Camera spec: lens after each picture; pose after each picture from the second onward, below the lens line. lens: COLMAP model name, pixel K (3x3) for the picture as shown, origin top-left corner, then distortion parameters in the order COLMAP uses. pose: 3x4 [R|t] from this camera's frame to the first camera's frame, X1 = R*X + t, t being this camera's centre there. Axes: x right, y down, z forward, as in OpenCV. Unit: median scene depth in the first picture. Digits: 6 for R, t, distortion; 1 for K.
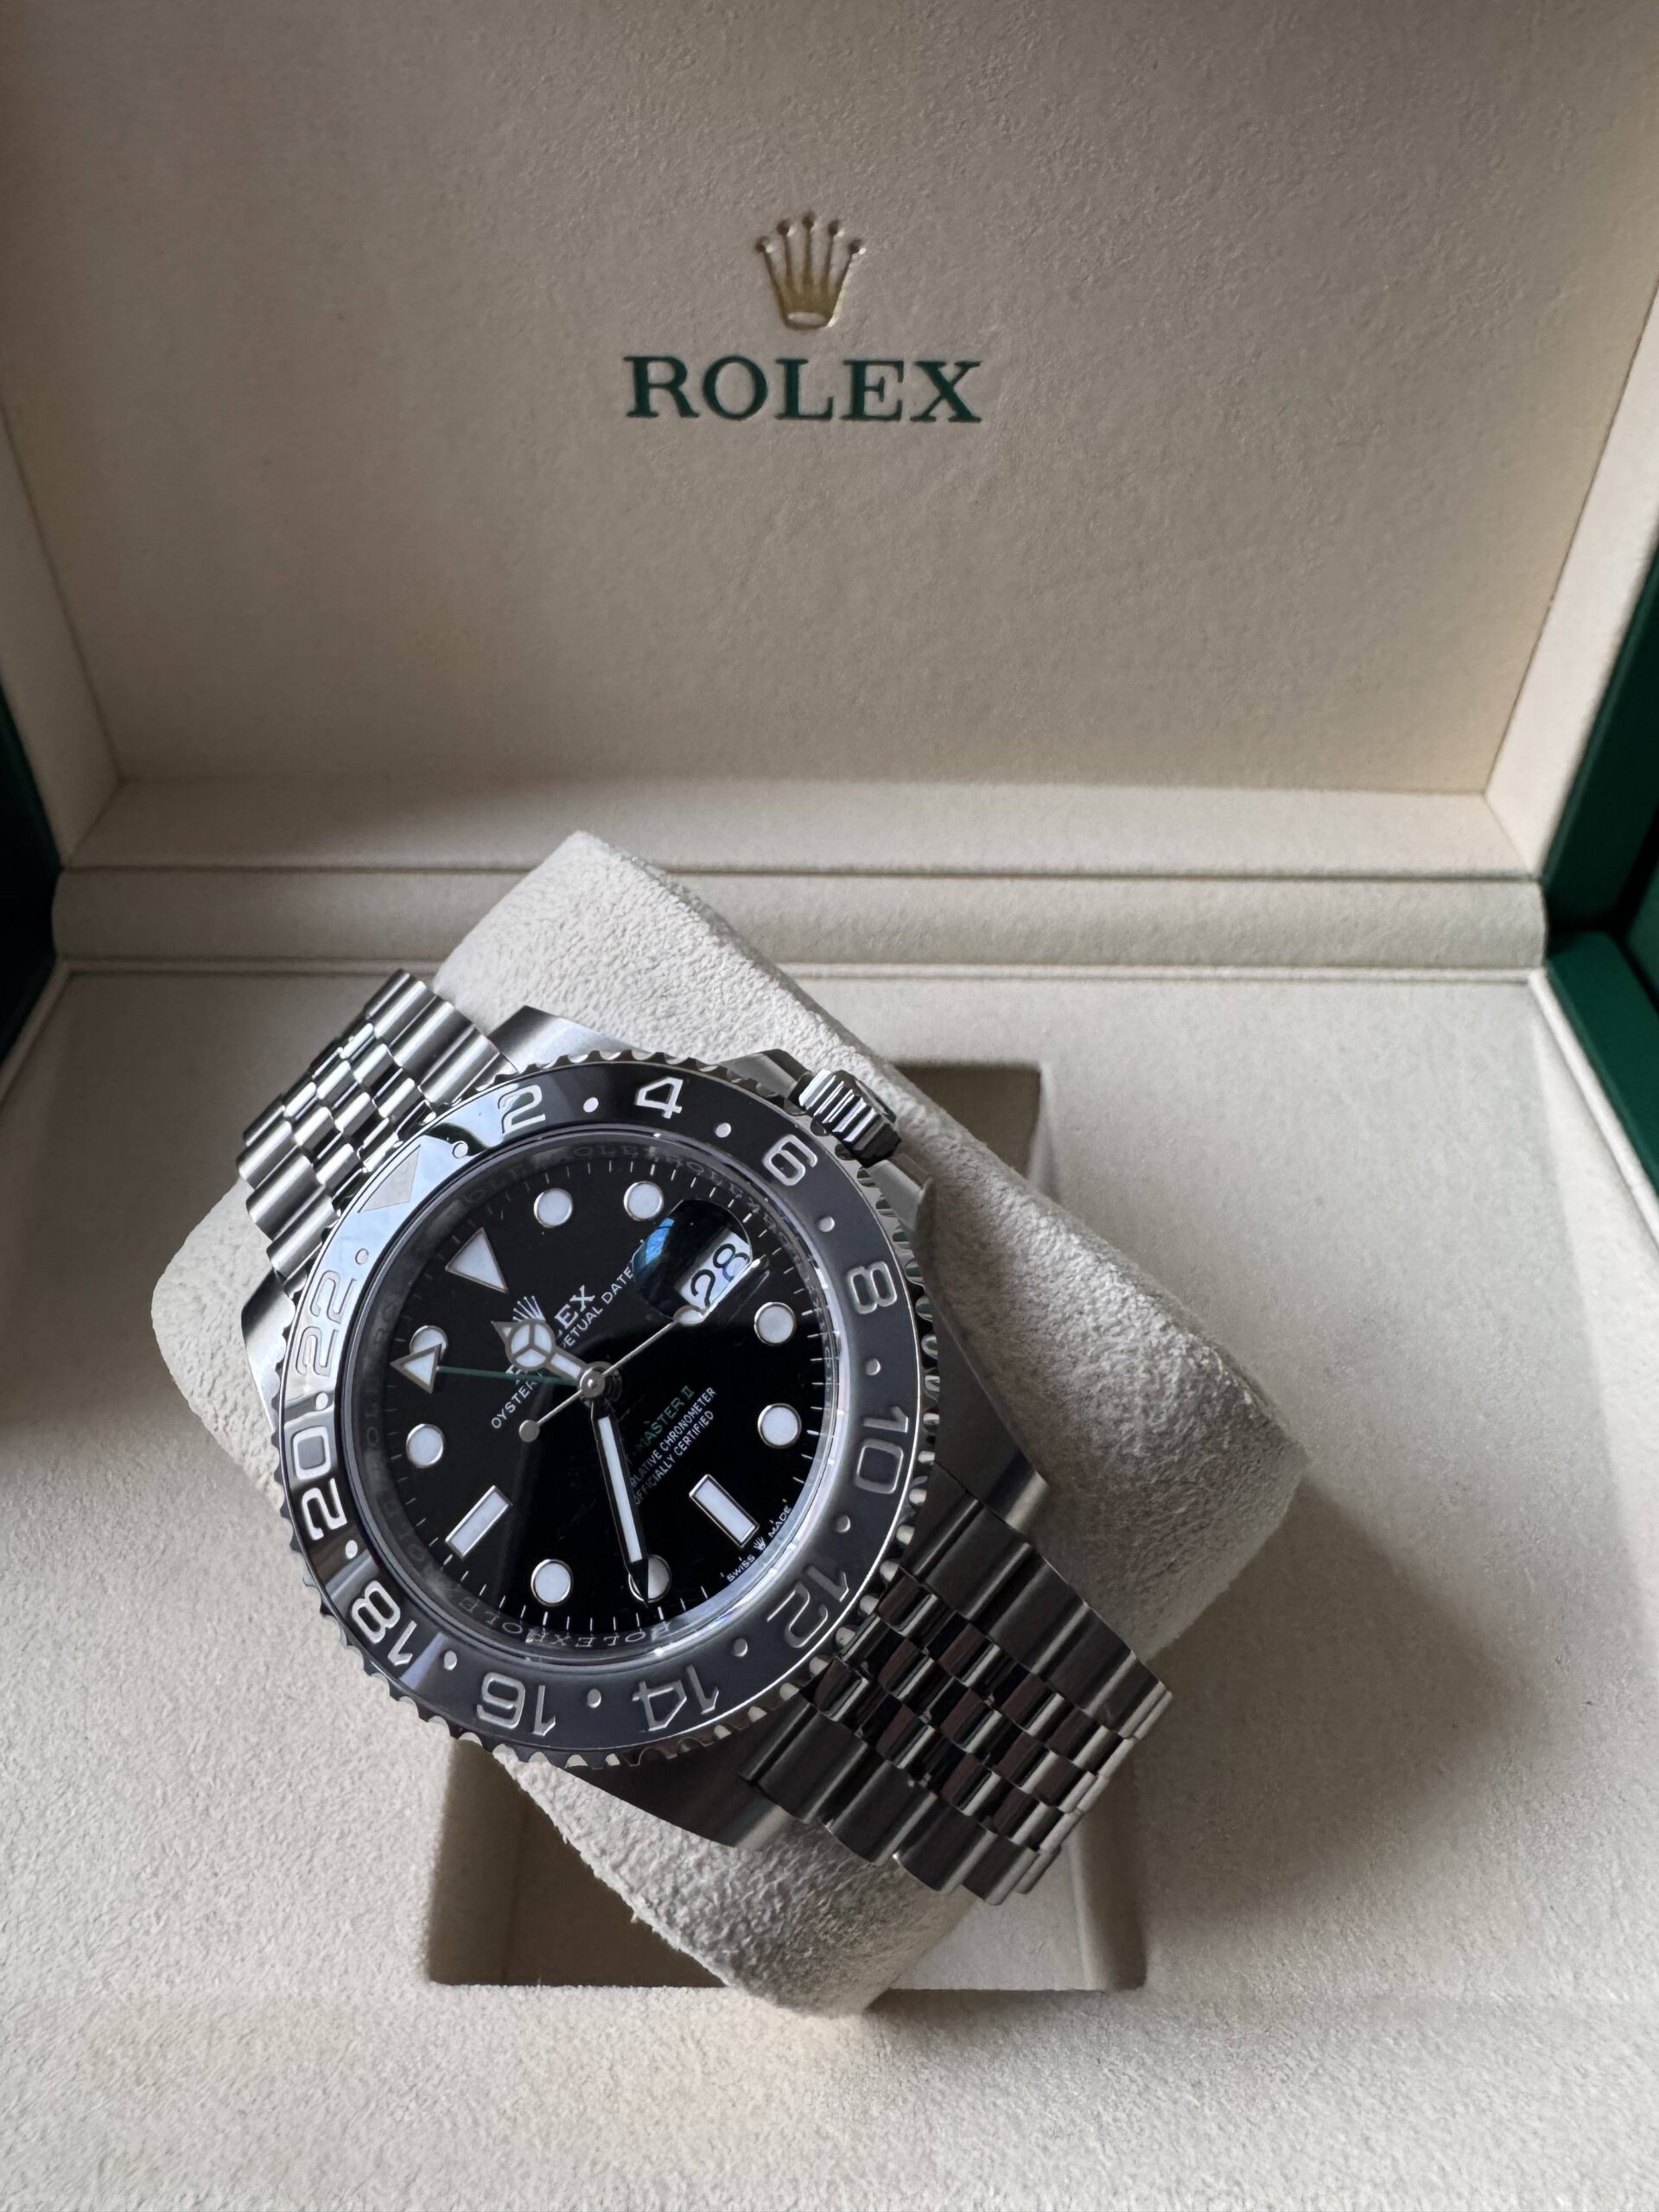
lens RADIAL K [[1617.3, 0, 832.7], [0, 1617.3, 1066.0], [0, 0, 1]] dist [-0.017893, -0.001332]
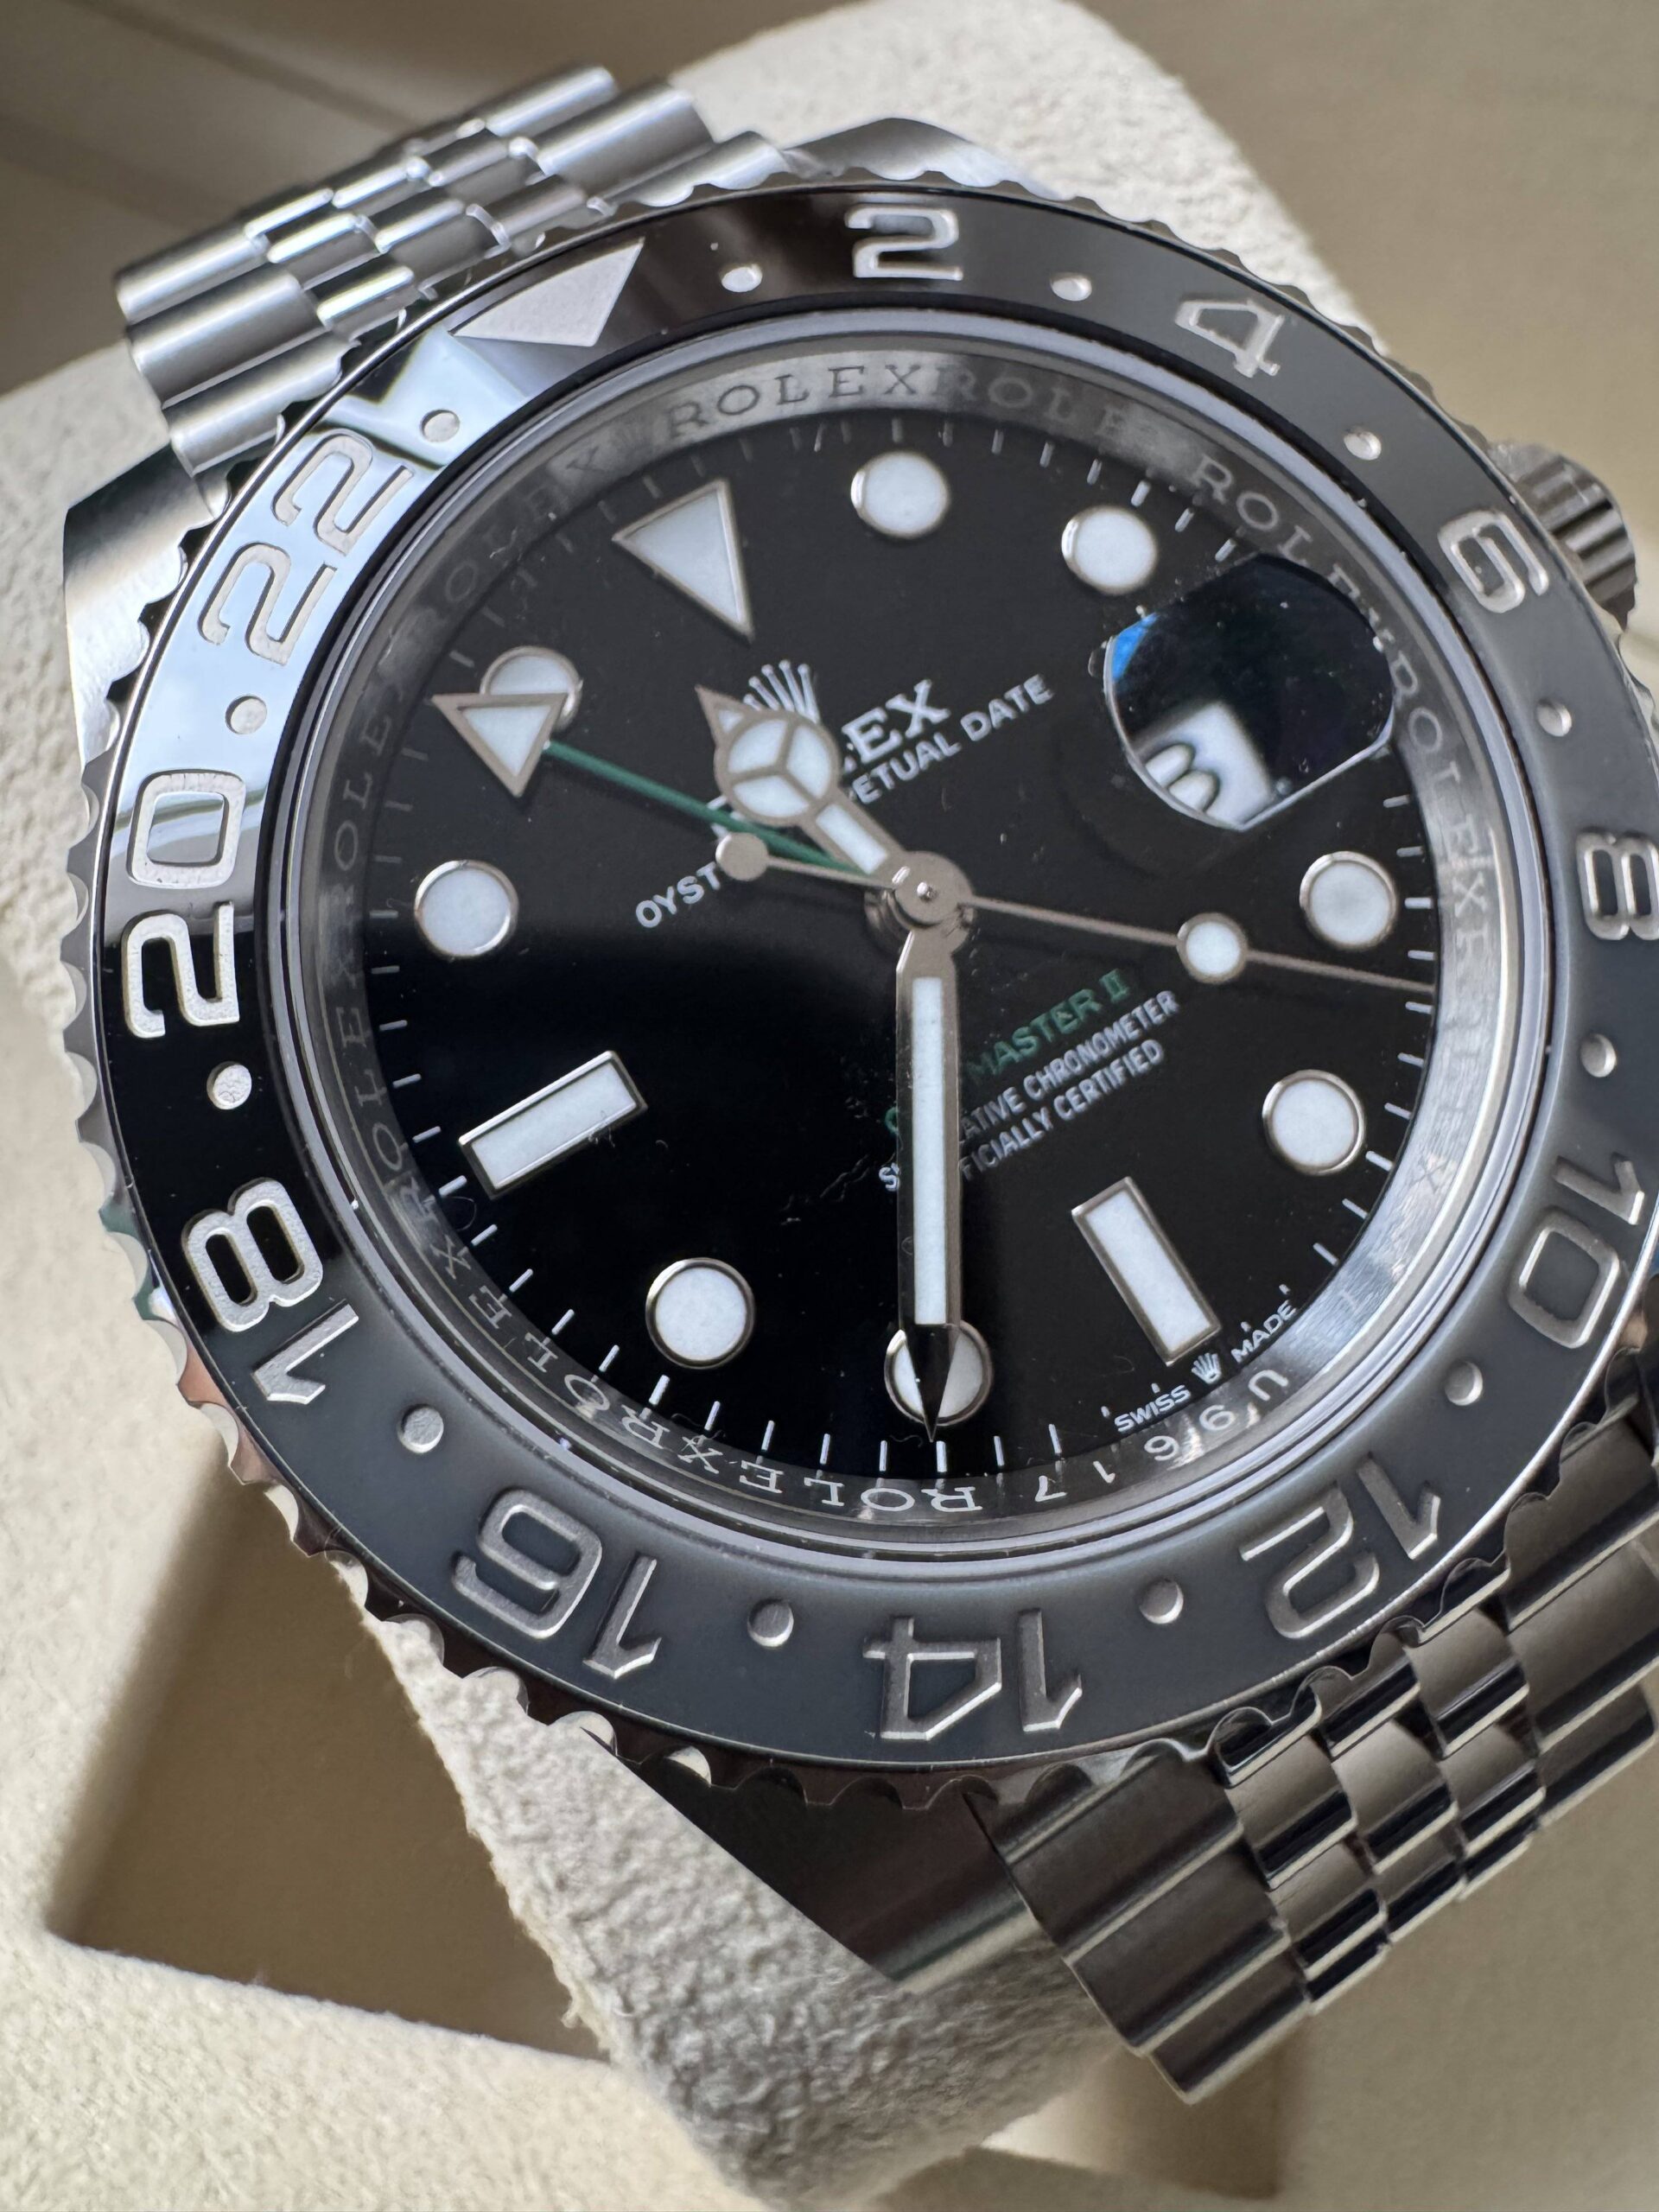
lens RADIAL K [[1617.3, 0, 832.7], [0, 1617.3, 1066.0], [0, 0, 1]] dist [-0.017893, -0.001332]
pose [[0.932053, 0.311114, 0.185703, -0.226145], [-0.331222, 0.939379, 0.088652, 0.202459], [-0.146864, -0.144137, 0.978599, 0.570413]]
